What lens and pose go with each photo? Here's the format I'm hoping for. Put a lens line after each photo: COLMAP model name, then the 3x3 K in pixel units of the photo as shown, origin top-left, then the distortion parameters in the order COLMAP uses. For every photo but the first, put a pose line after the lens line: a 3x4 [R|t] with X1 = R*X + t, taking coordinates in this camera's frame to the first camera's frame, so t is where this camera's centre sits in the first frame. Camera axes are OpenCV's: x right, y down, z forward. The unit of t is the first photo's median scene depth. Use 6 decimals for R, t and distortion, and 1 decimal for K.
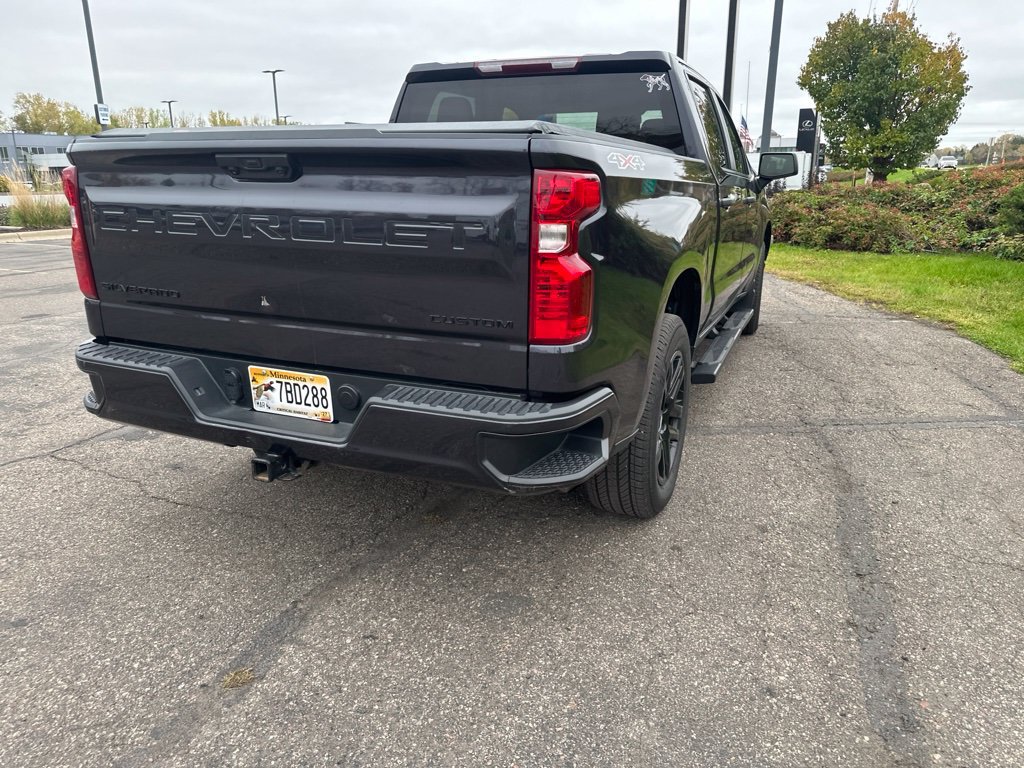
lens RADIAL K [[721.0, 0, 524.5], [0, 721.0, 375.2], [0, 0, 1]] dist [0.020578, -0.027545]
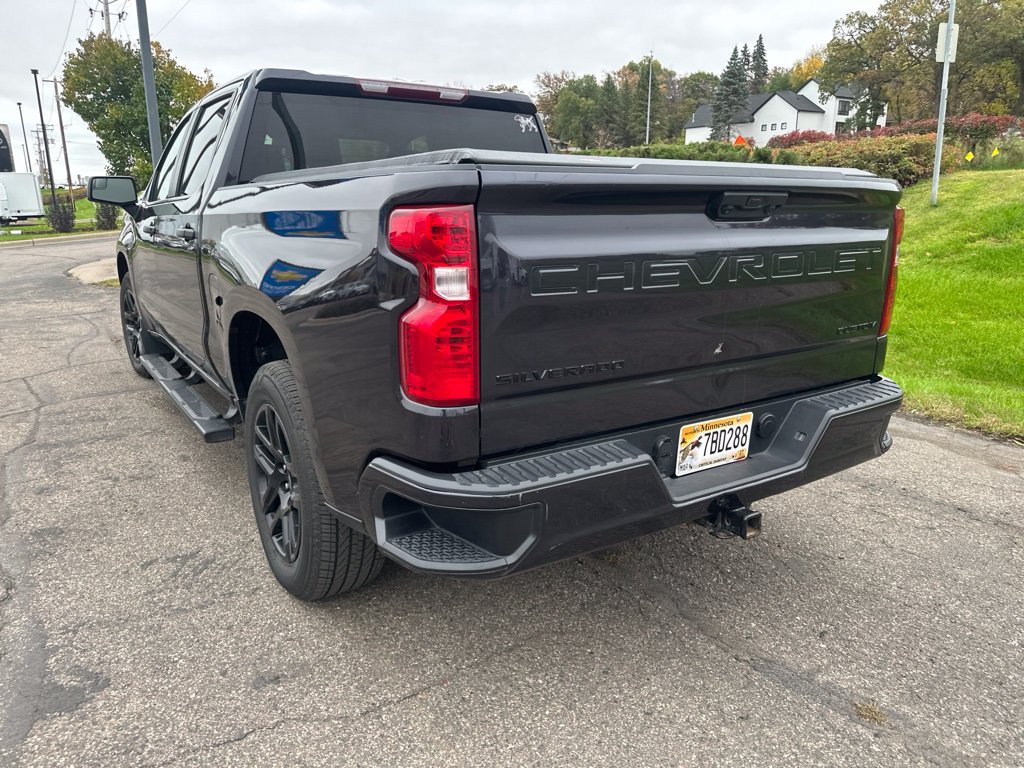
lens RADIAL K [[721.0, 0, 512.1], [0, 721.0, 368.9], [0, 0, 1]] dist [0.020578, -0.027545]
pose [[0.563320, -0.186580, 0.804897, -1.187318], [0.216881, 0.973400, 0.073853, -0.191213], [-0.797266, 0.132964, 0.588802, 0.631875]]
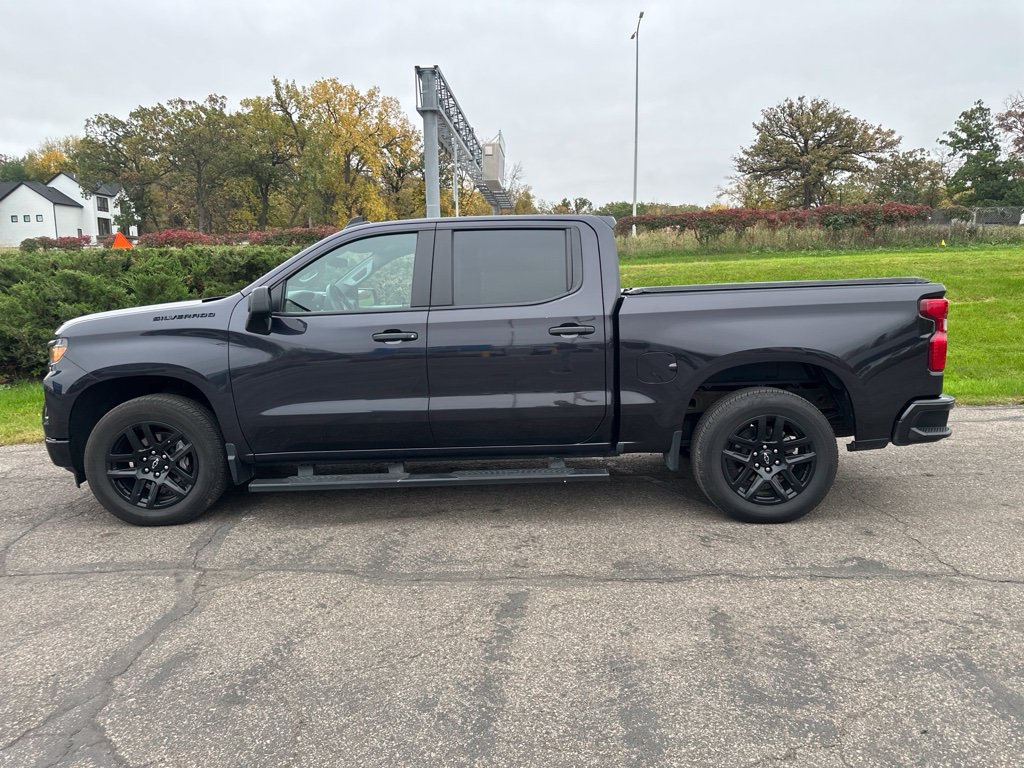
lens RADIAL K [[721.0, 0, 502.5], [0, 721.0, 376.3], [0, 0, 1]] dist [0.020578, -0.027545]
pose [[-0.330287, -0.108772, 0.937592, -2.059999], [0.268999, 0.941296, 0.203963, -0.800172], [-0.904737, 0.319578, -0.281638, 2.678950]]
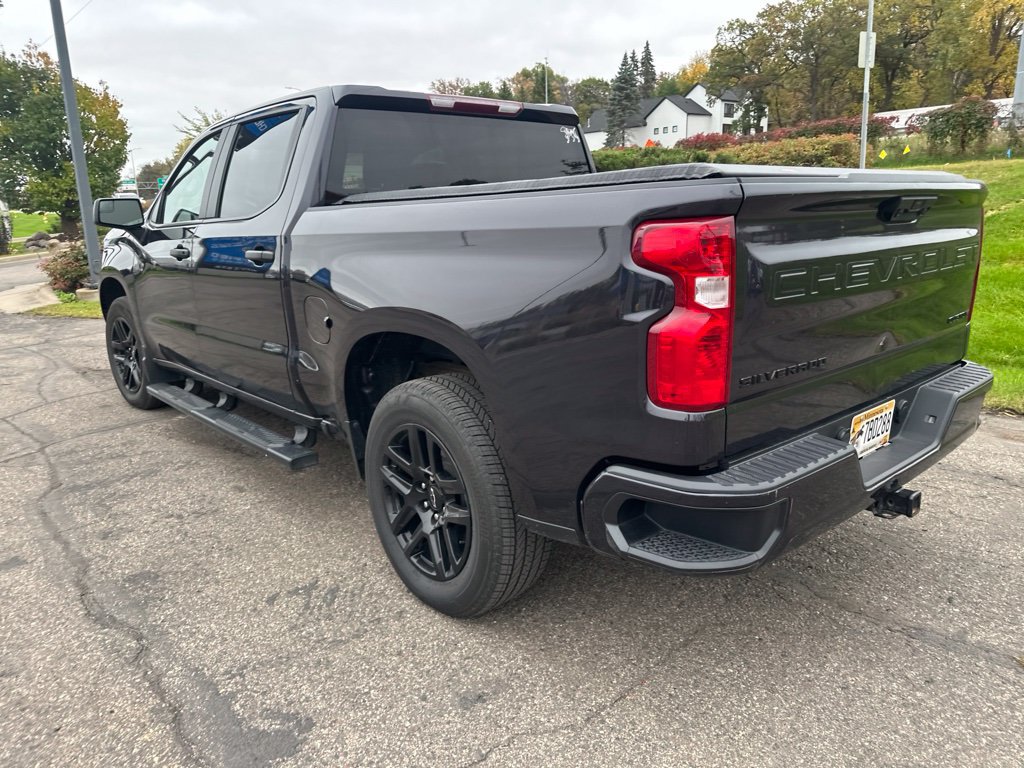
lens RADIAL K [[721.0, 0, 514.1], [0, 721.0, 372.1], [0, 0, 1]] dist [0.020578, -0.027545]
pose [[0.445942, -0.213810, 0.869150, -1.376953], [0.265294, 0.958989, 0.099794, -0.279511], [-0.854842, 0.186078, 0.484376, 0.904222]]
